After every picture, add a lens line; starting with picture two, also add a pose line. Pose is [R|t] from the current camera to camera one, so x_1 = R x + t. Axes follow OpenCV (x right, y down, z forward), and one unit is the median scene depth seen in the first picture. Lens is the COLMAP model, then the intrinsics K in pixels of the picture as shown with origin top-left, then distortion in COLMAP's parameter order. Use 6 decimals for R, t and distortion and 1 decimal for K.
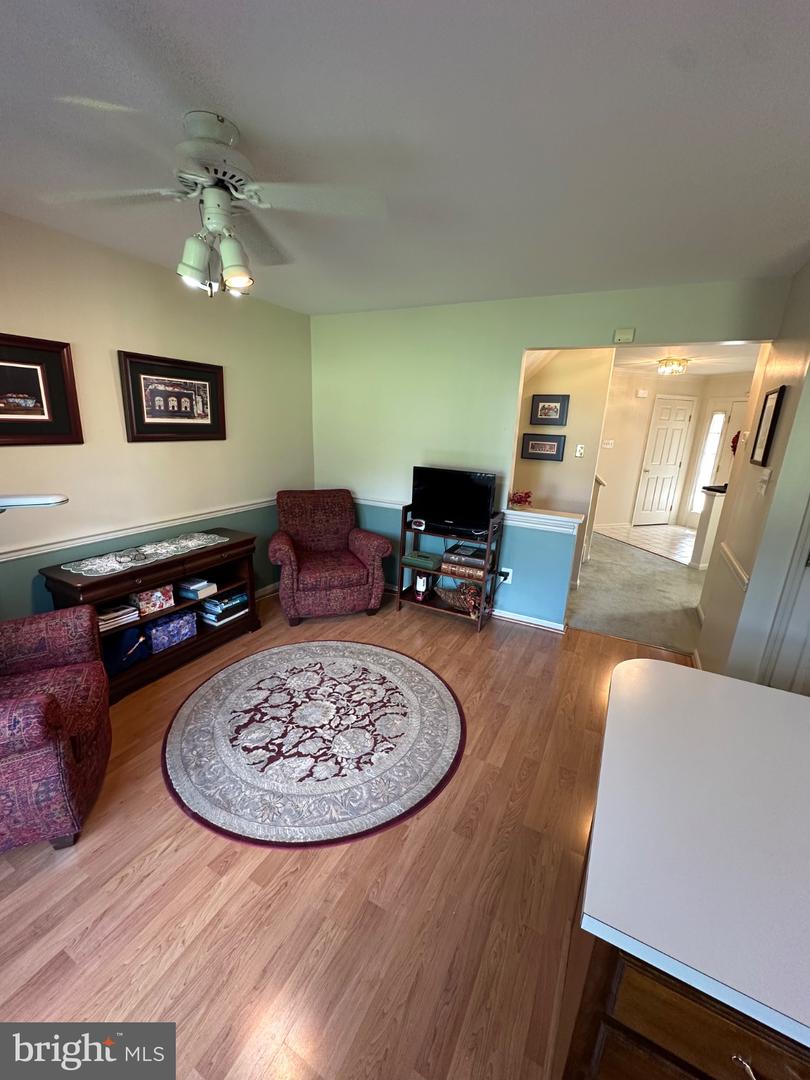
lens RADIAL K [[432.8, 0, 403.6], [0, 432.8, 540.1], [0, 0, 1]] dist [0.001971, 0.000198]
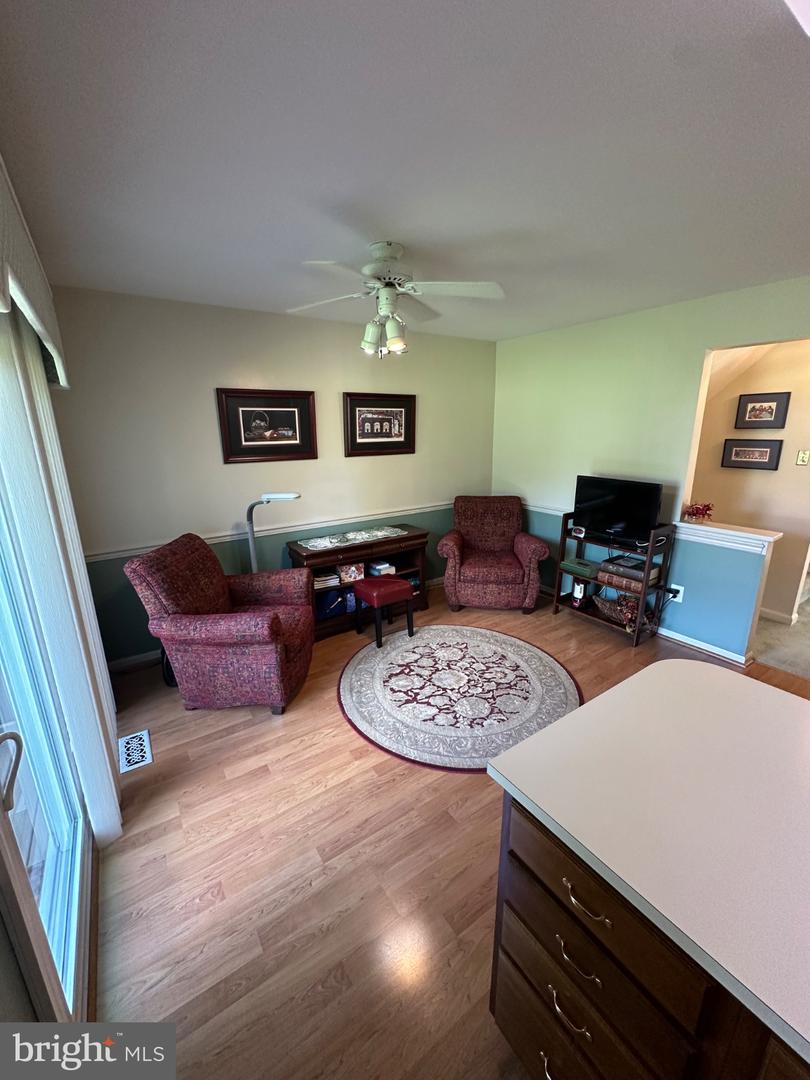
lens RADIAL K [[432.8, 0, 404.2], [0, 432.8, 540.1], [0, 0, 1]] dist [0.001971, 0.000198]
pose [[0.883356, 0.074464, -0.462750, 0.189570], [-0.083039, 0.996545, 0.001845, 0.019842], [0.461289, 0.036796, 0.886487, -0.127800]]
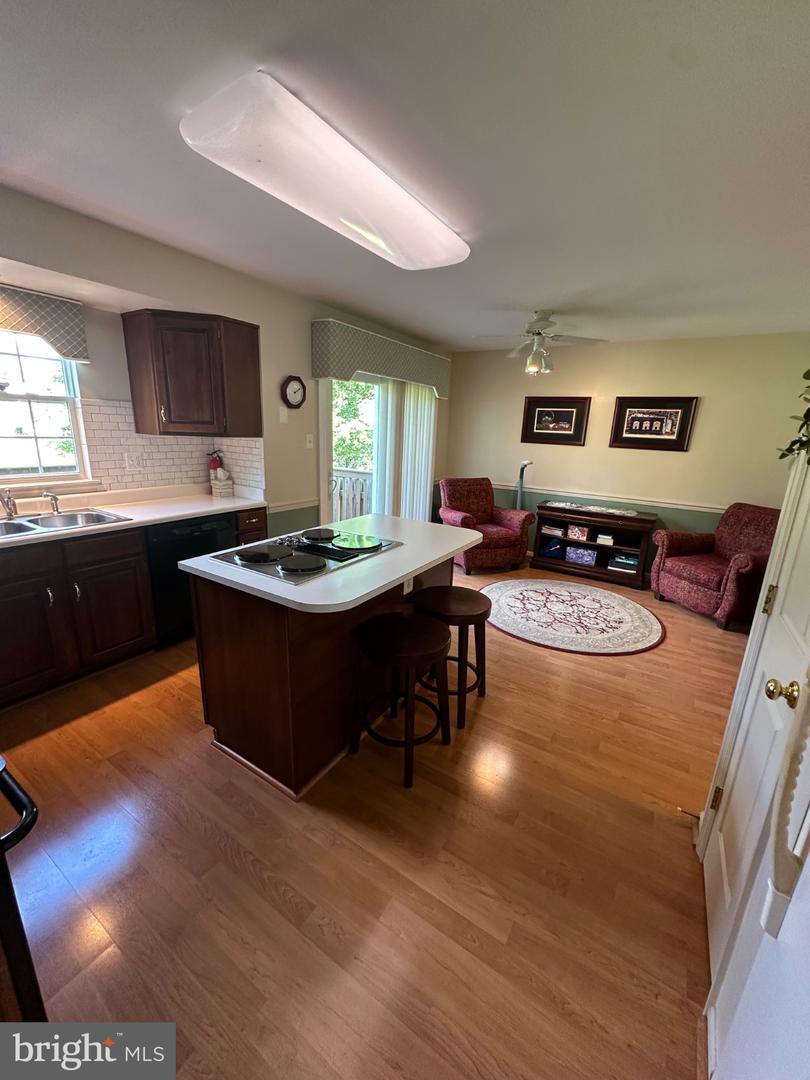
lens RADIAL K [[432.8, 0, 405.8], [0, 432.8, 540.0], [0, 0, 1]] dist [0.001971, 0.000198]
pose [[-0.071448, 0.213822, -0.974256, 1.217539], [-0.310998, 0.923285, 0.225443, -0.017658], [0.947721, 0.319100, 0.000531, 0.333597]]
